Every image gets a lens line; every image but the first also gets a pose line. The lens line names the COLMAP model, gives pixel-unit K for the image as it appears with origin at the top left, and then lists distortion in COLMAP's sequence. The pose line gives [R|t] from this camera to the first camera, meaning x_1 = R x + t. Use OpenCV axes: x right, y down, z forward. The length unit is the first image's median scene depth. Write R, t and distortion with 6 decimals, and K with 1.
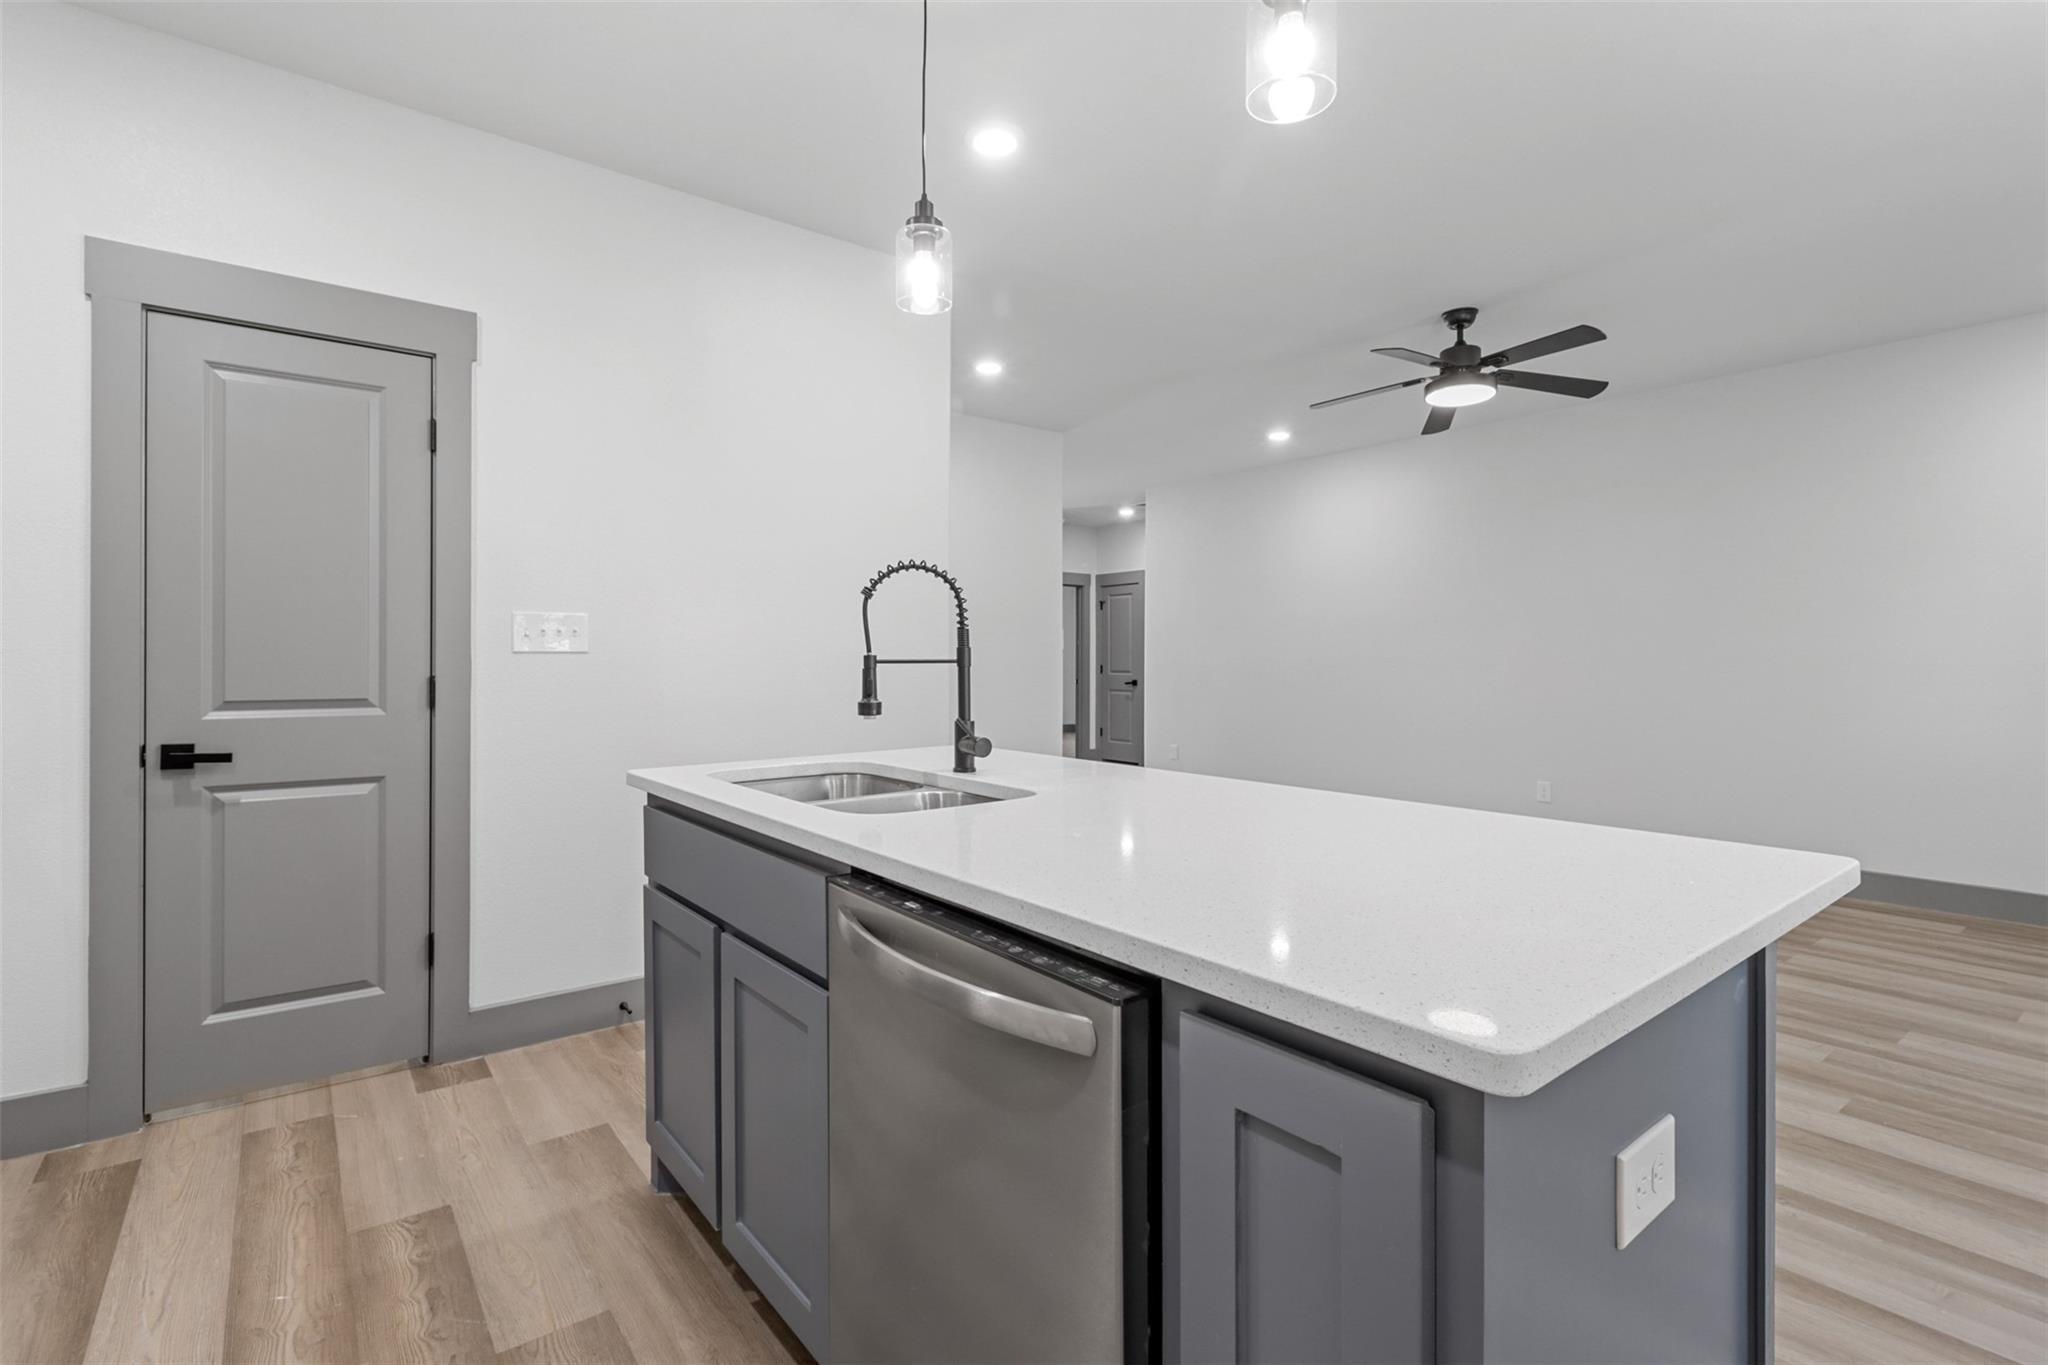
lens RADIAL K [[952.6, 0, 1007.7], [0, 952.6, 671.6], [0, 0, 1]] dist [0.000347, 0.000299]
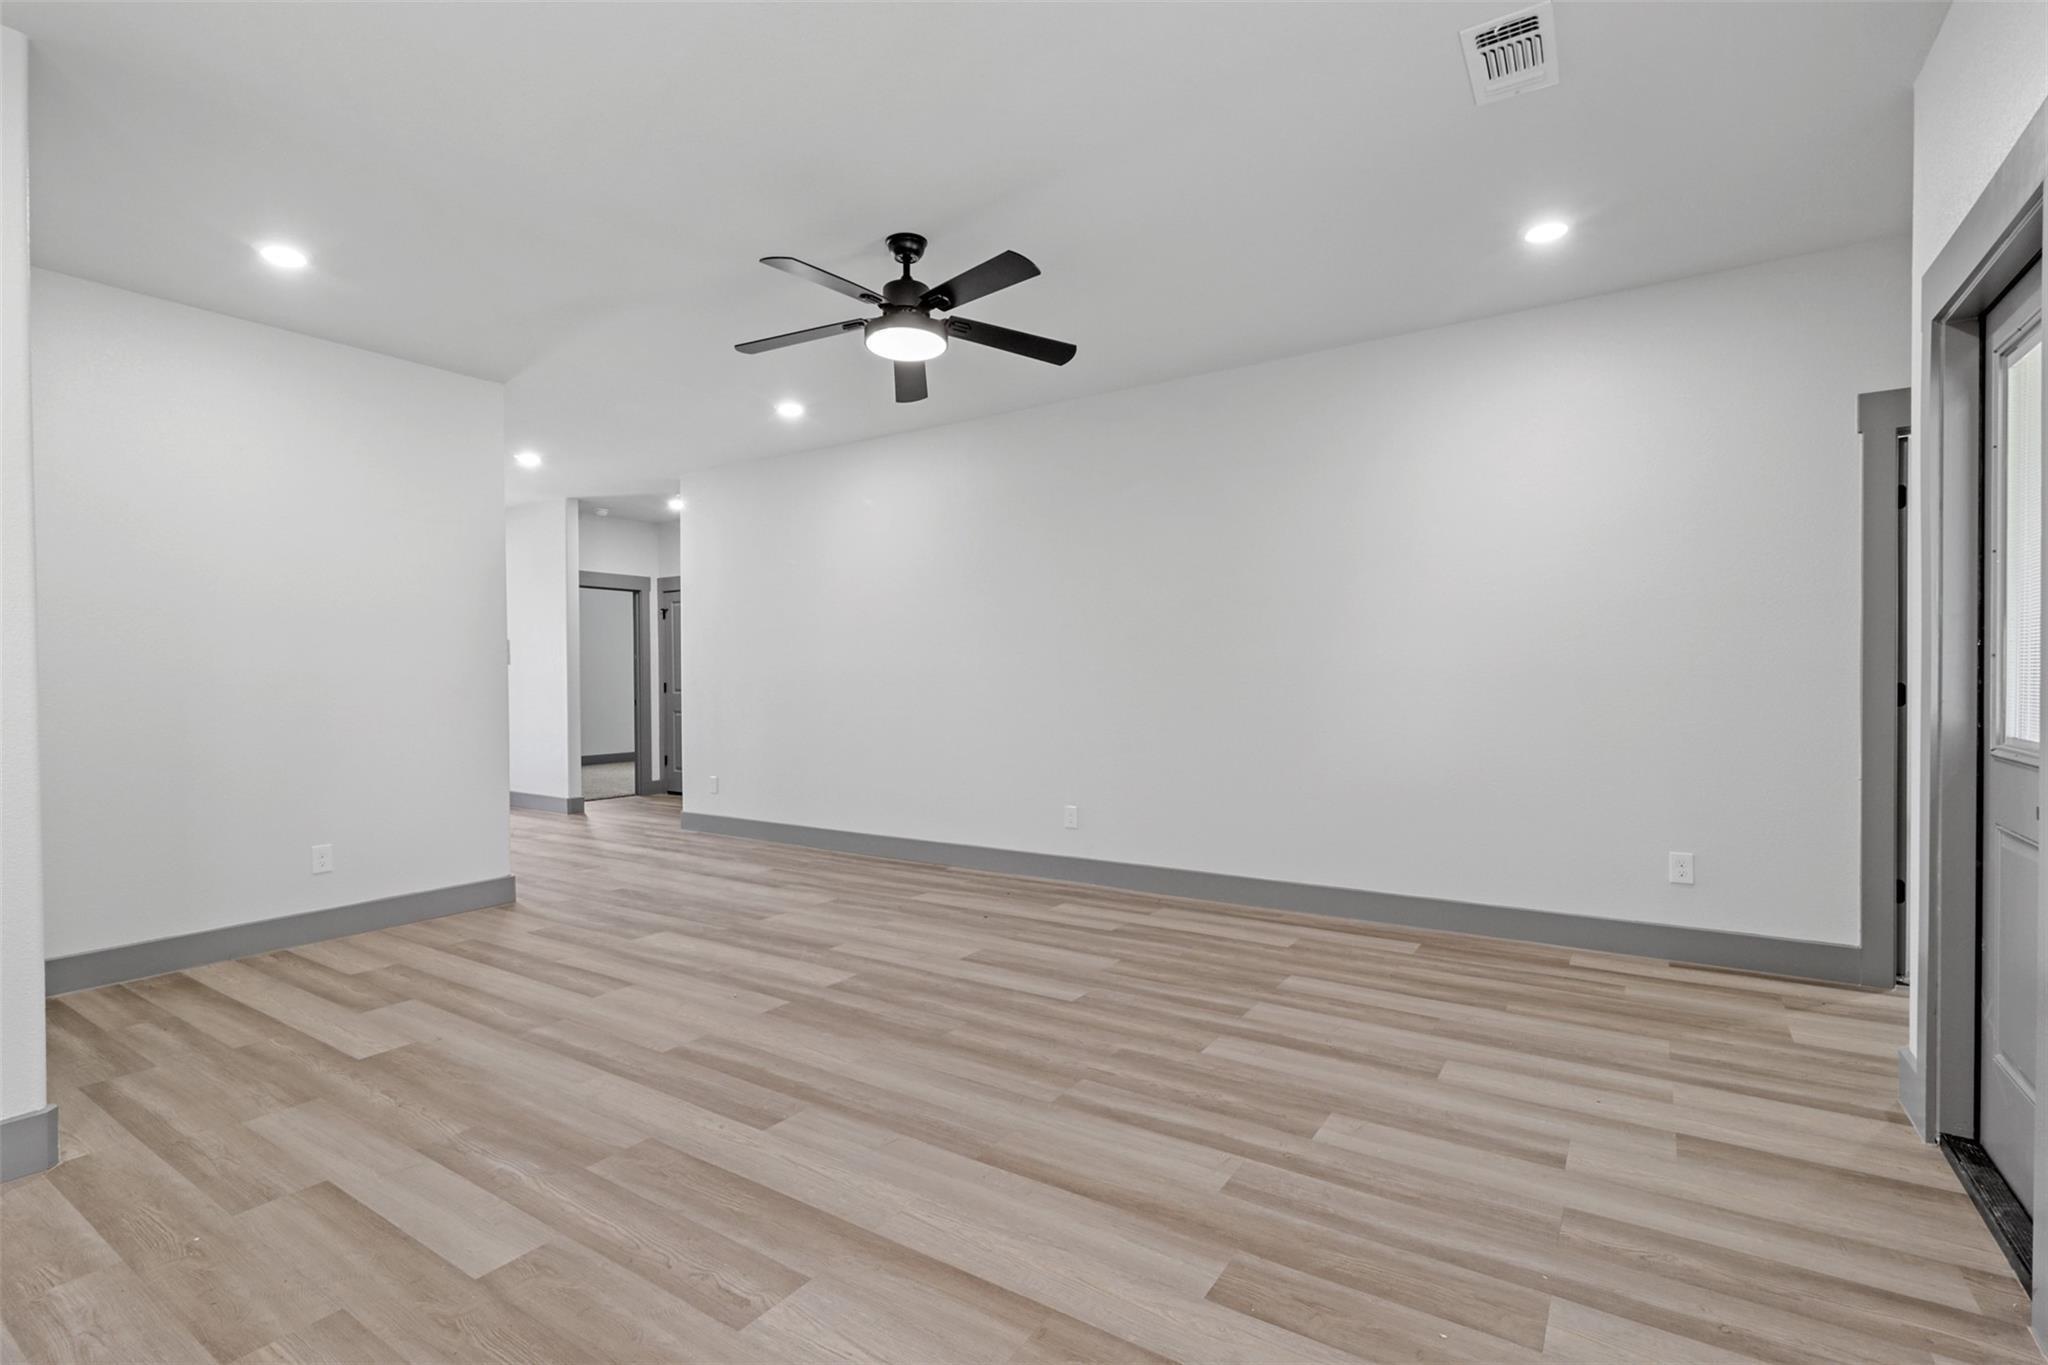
lens RADIAL K [[952.6, 0, 1017.1], [0, 952.6, 687.6], [0, 0, 1]] dist [0.000347, 0.000299]
pose [[0.945067, -0.015704, 0.326498, 0.296854], [0.015473, 0.999875, 0.003306, -0.001509], [-0.326509, 0.001927, 0.945192, 0.212801]]
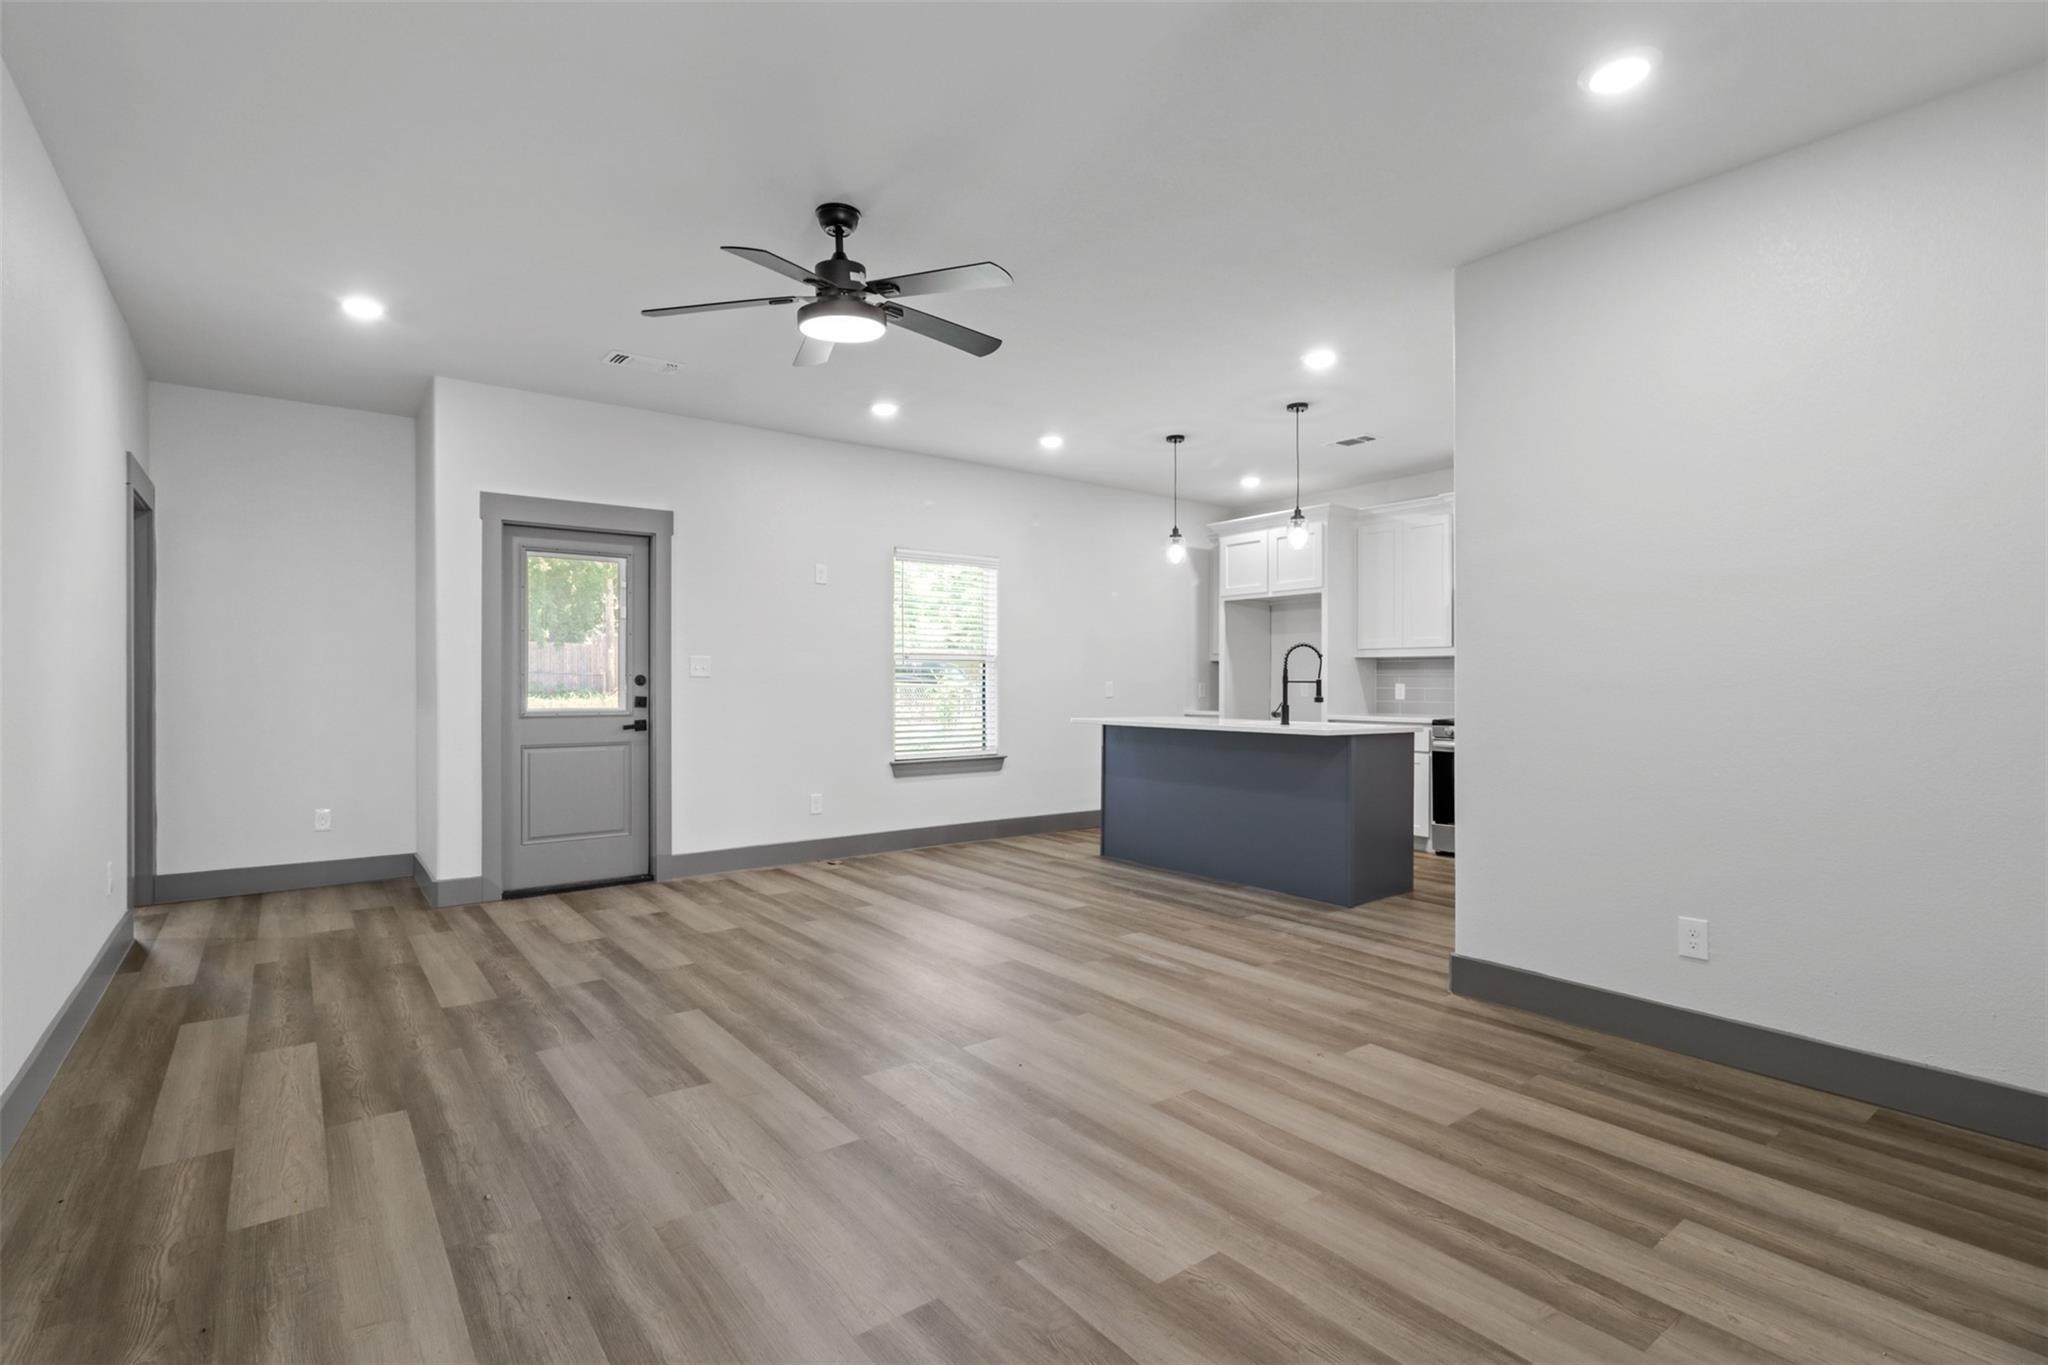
lens RADIAL K [[952.6, 0, 1011.2], [0, 952.6, 677.1], [0, 0, 1]] dist [0.000347, 0.000299]
pose [[-0.999967, -0.005102, 0.006296, 0.333935], [-0.005071, 0.999975, 0.004973, -0.014619], [-0.006321, 0.004941, -0.999968, 1.708003]]
